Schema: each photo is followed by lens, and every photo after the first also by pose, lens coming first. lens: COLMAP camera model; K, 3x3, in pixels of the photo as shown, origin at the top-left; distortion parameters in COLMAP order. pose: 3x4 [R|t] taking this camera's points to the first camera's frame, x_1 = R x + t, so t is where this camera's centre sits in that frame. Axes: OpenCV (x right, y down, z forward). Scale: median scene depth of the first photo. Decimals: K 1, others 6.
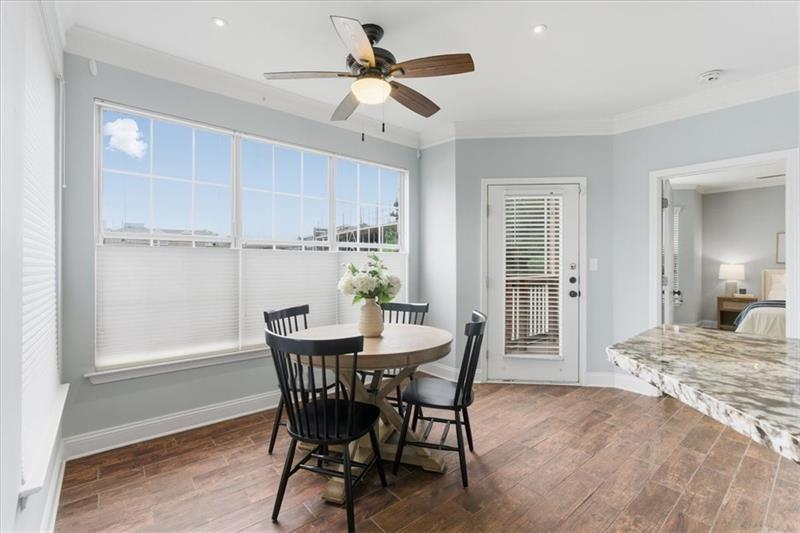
lens RADIAL K [[365.8, 0, 399.5], [0, 365.8, 264.7], [0, 0, 1]] dist [0.002879, 0.000342]
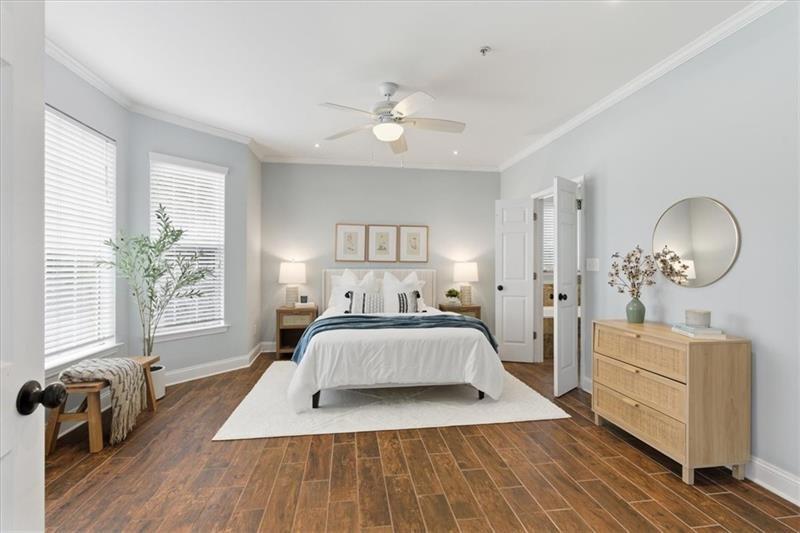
lens RADIAL K [[365.8, 0, 400.8], [0, 365.8, 265.4], [0, 0, 1]] dist [0.002879, 0.000342]
pose [[0.536290, -0.000785, 0.844034, 0.415358], [-0.003541, 0.999989, 0.003180, 0.001983], [-0.844026, -0.004695, 0.536281, 0.437369]]
